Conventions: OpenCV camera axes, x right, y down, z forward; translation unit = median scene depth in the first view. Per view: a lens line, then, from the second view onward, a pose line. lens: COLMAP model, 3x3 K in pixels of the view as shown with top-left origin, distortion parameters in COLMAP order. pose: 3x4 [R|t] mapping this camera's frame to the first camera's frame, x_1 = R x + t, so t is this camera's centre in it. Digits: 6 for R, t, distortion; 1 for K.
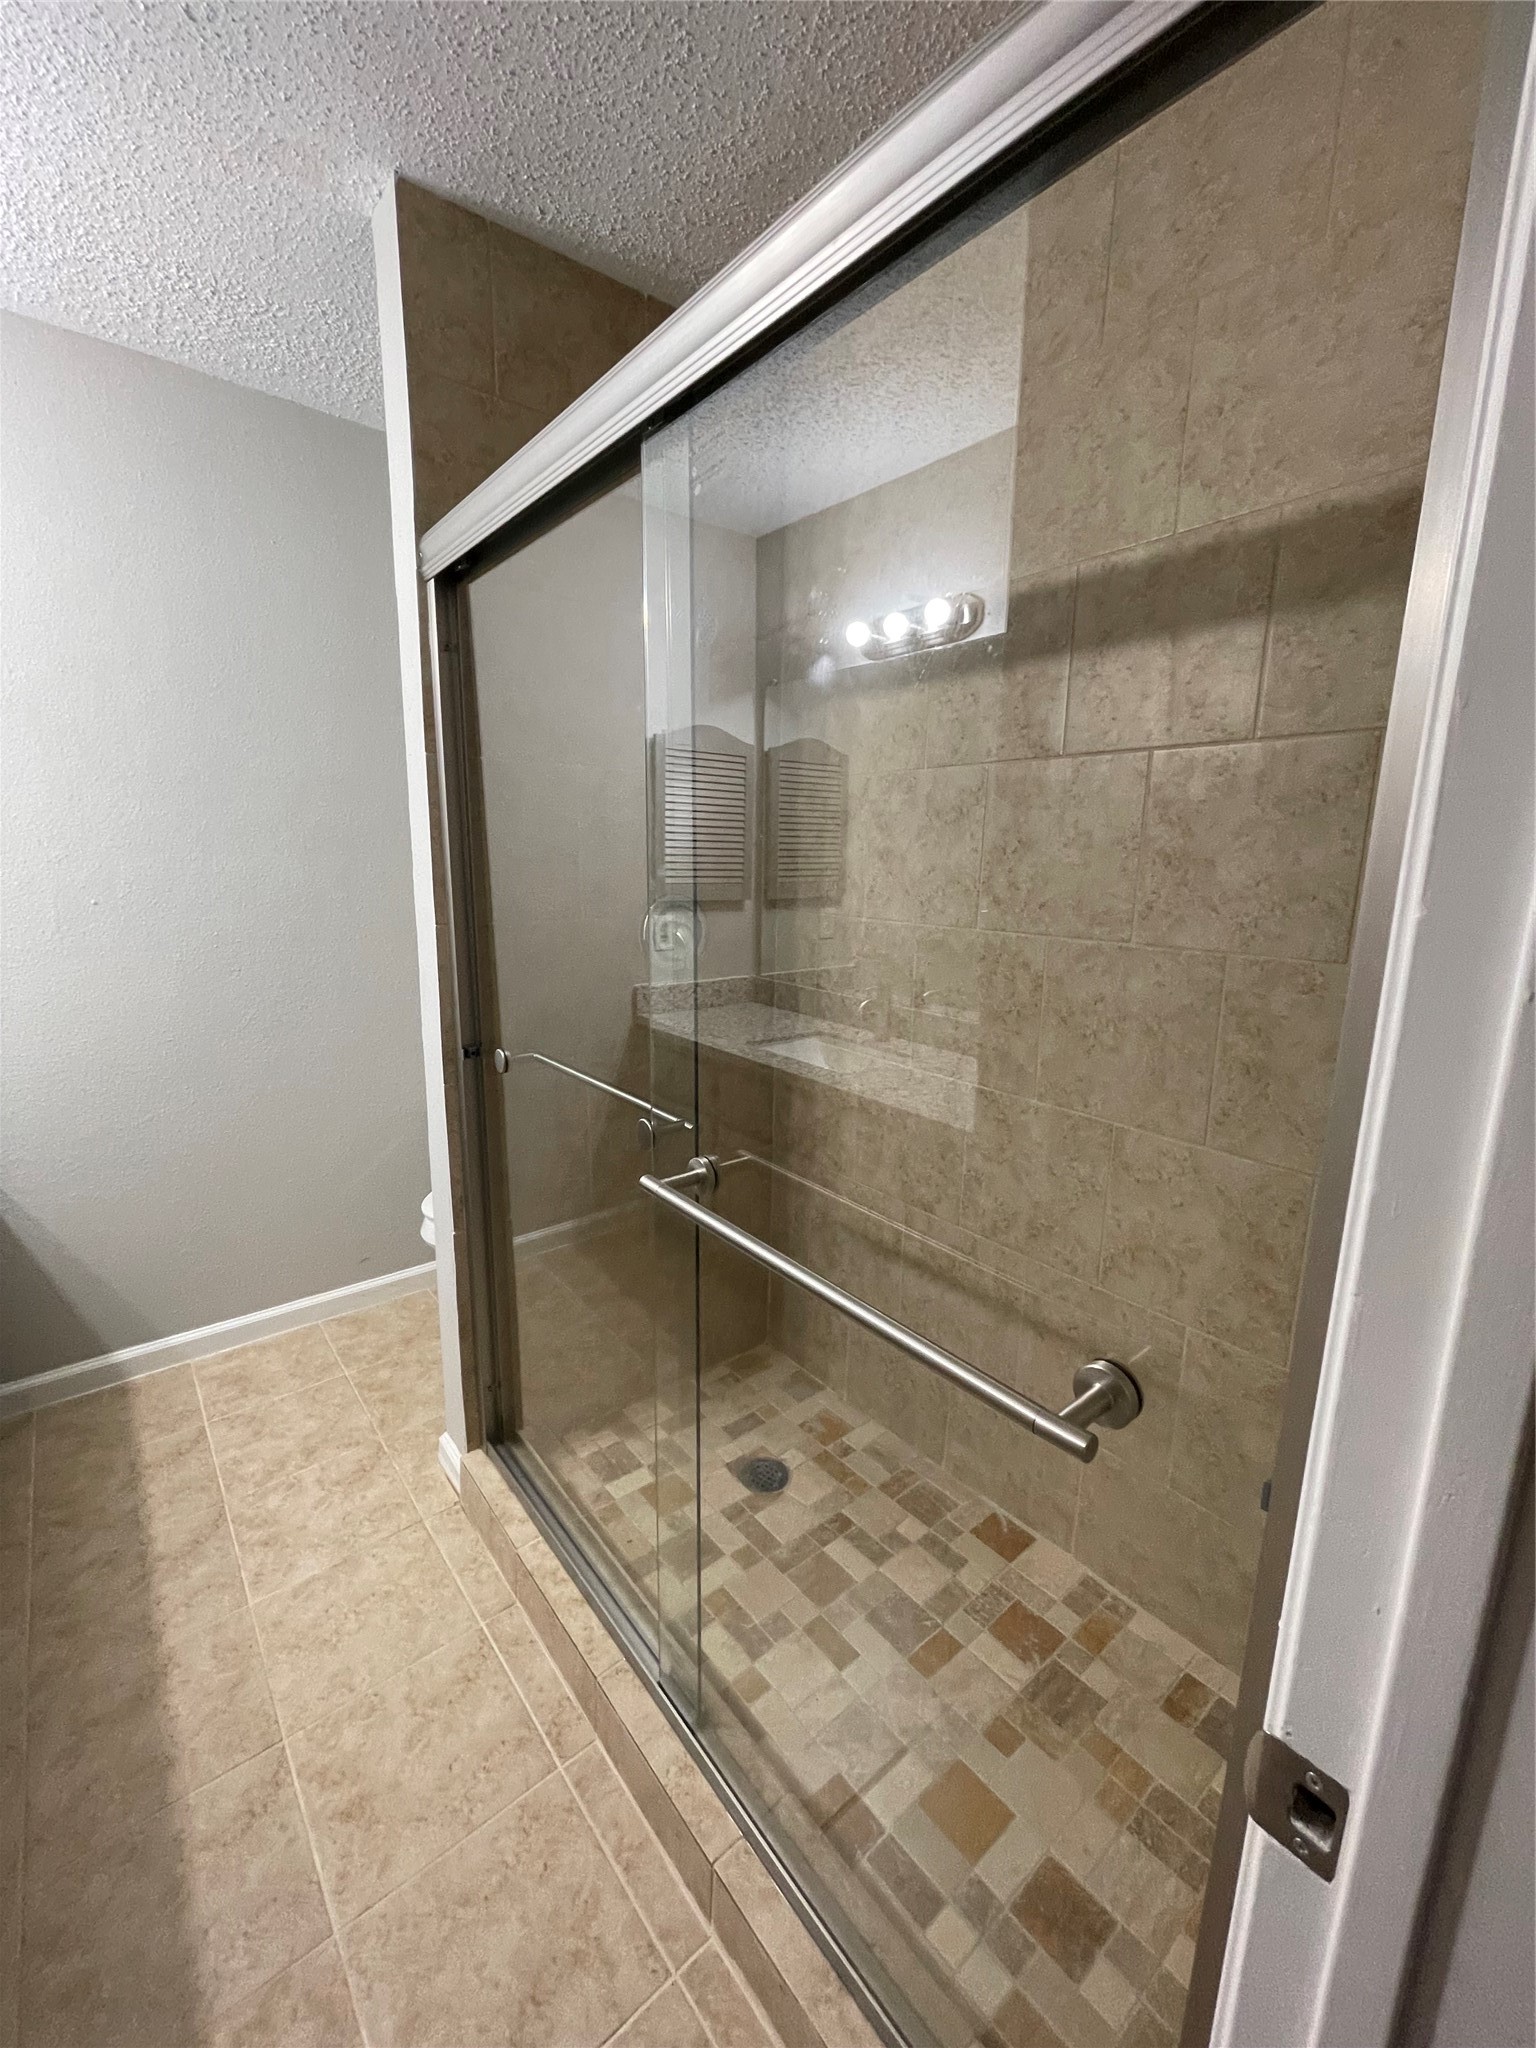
lens RADIAL K [[831.5, 0, 772.2], [0, 831.5, 1013.7], [0, 0, 1]] dist [-0.000323, 0.000001]
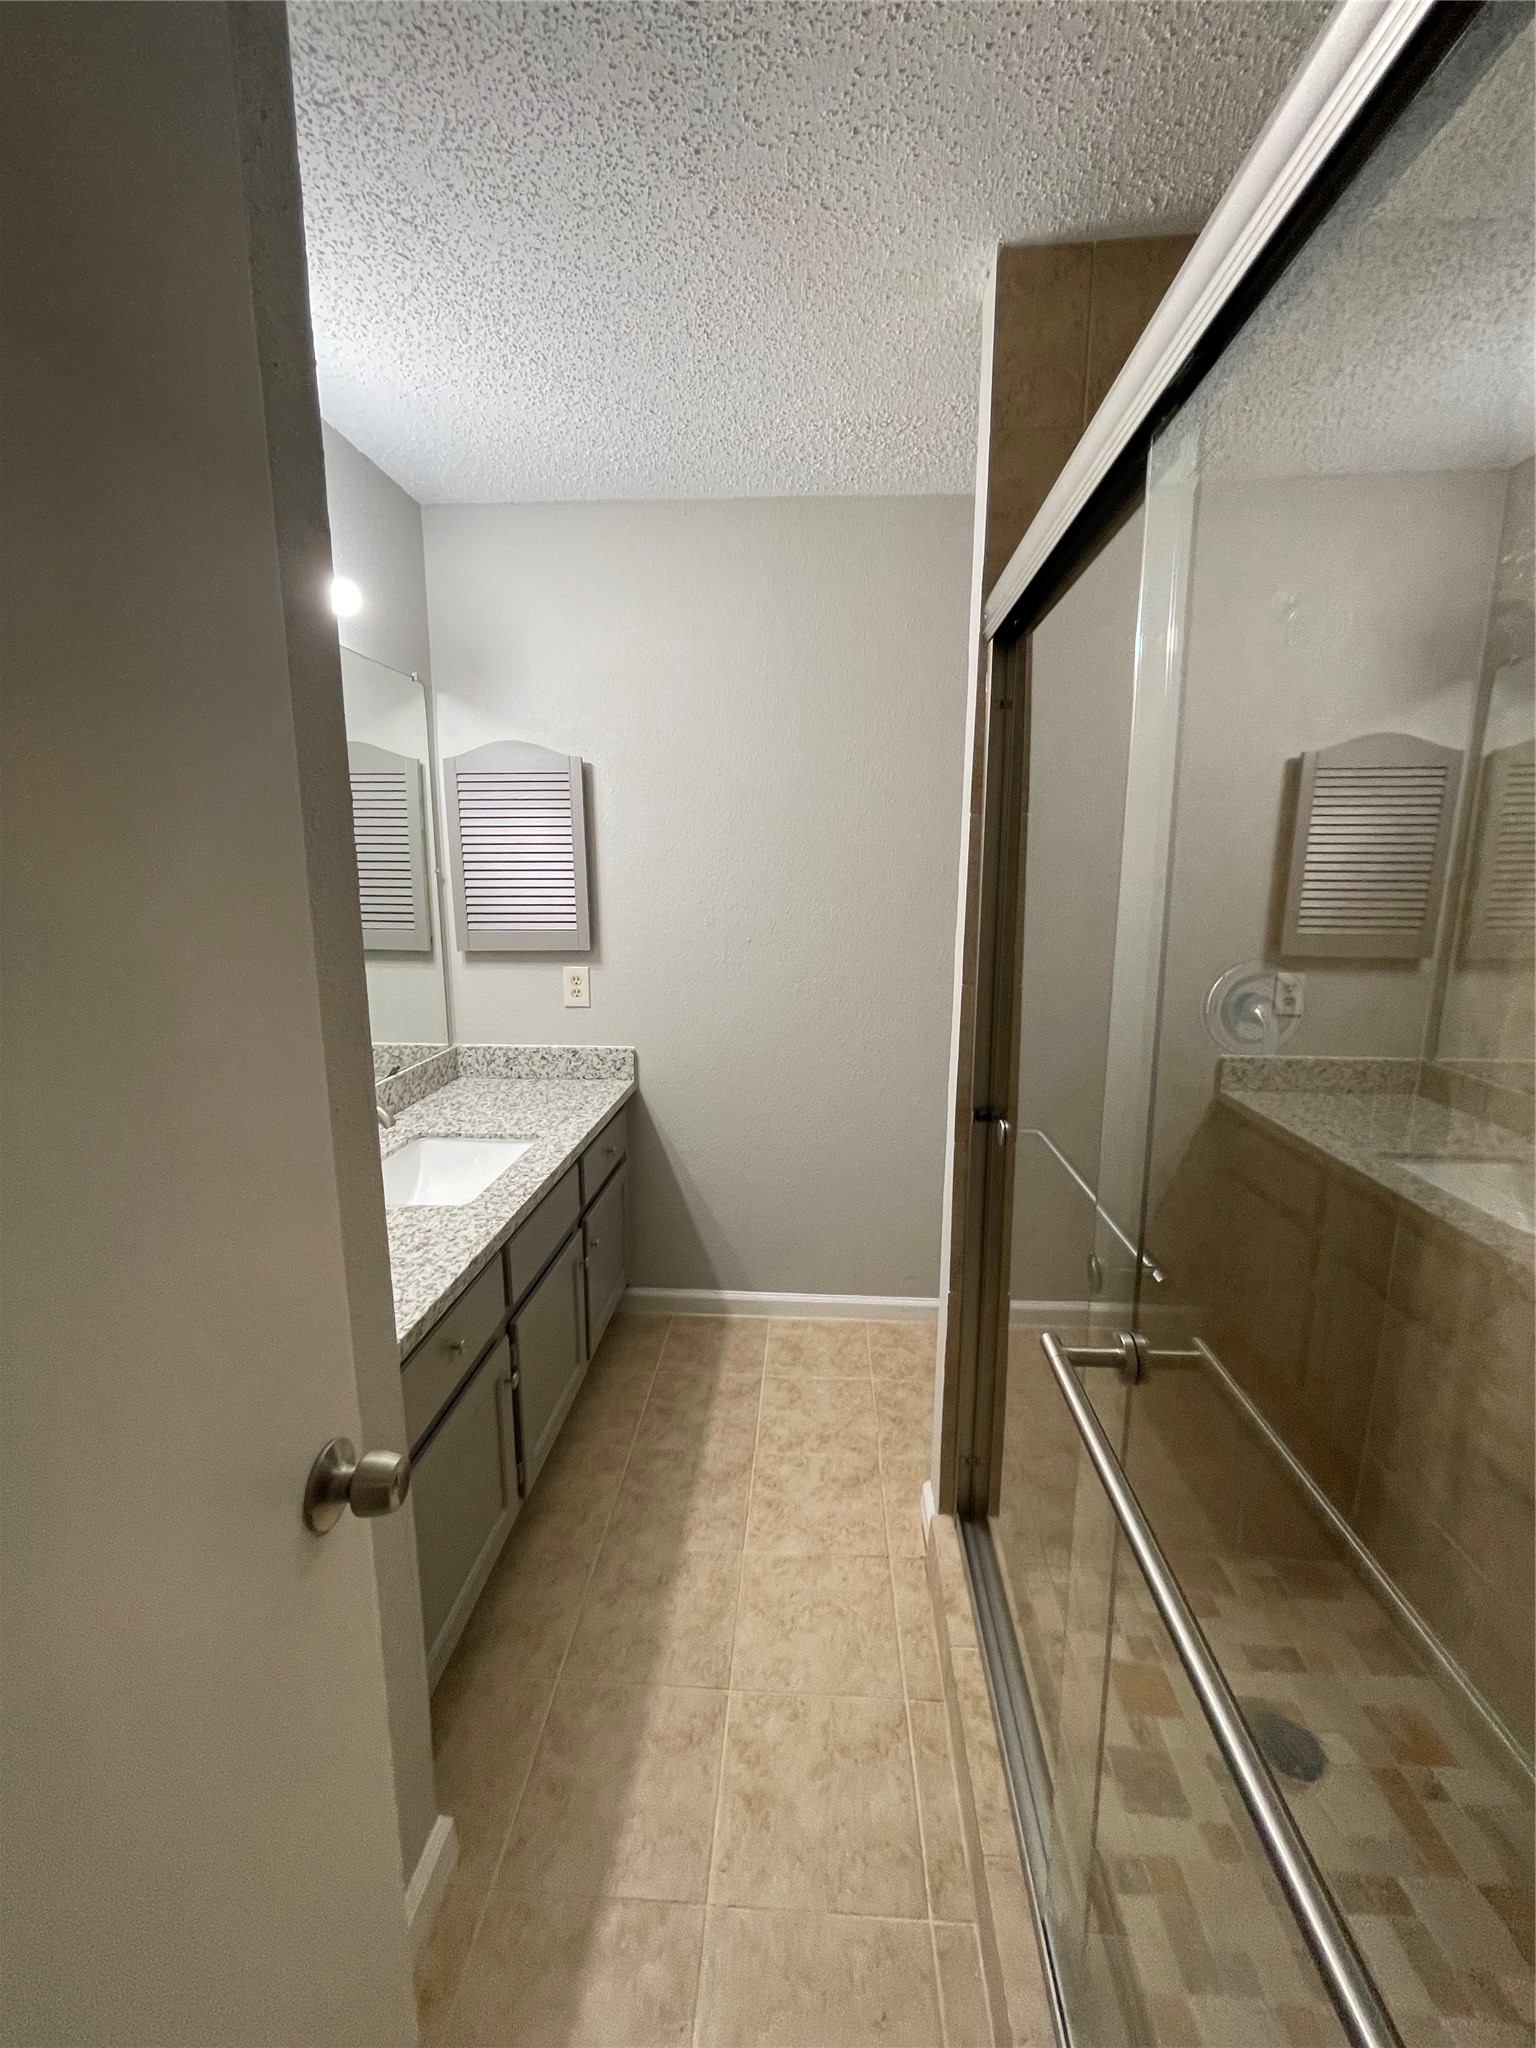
lens RADIAL K [[831.5, 0, 766.9], [0, 831.5, 1015.4], [0, 0, 1]] dist [-0.000323, 0.000001]
pose [[0.728329, 0.101866, -0.677613, 0.092492], [-0.119663, 0.992601, 0.020599, -0.054582], [0.674698, 0.066083, 0.735130, 0.100118]]
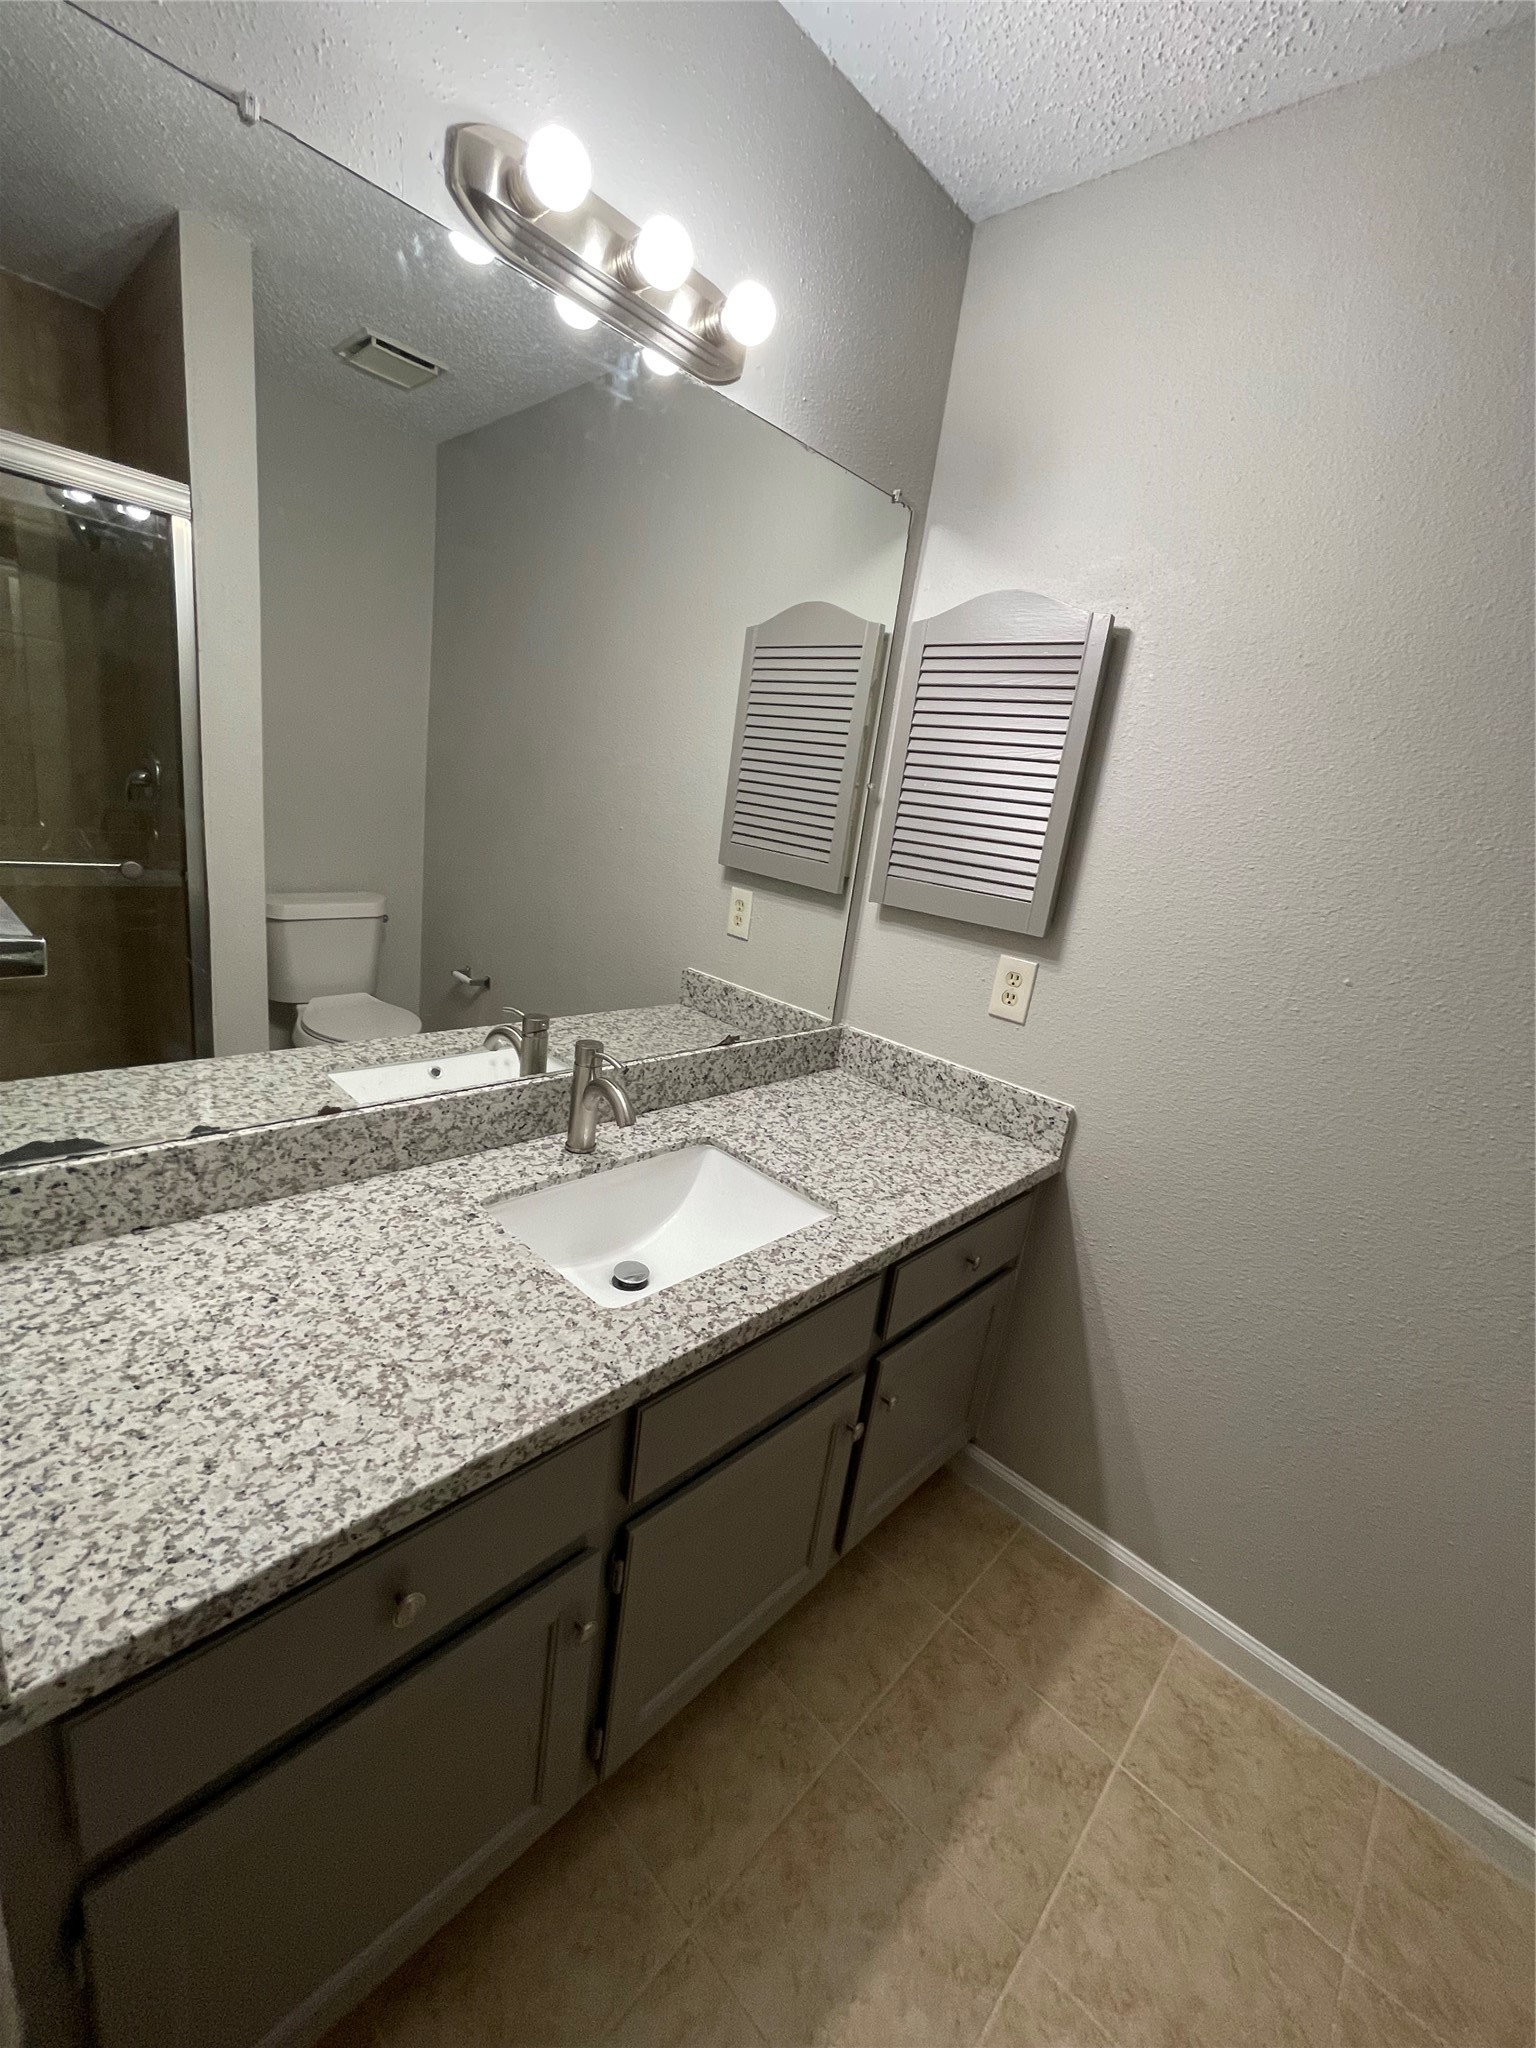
lens RADIAL K [[831.5, 0, 769.5], [0, 831.5, 1019.0], [0, 0, 1]] dist [-0.000323, 0.000001]
pose [[0.129285, 0.257066, -0.957707, -0.274178], [-0.318780, 0.925319, 0.205339, -0.109016], [0.938970, 0.278751, 0.201577, 0.509655]]
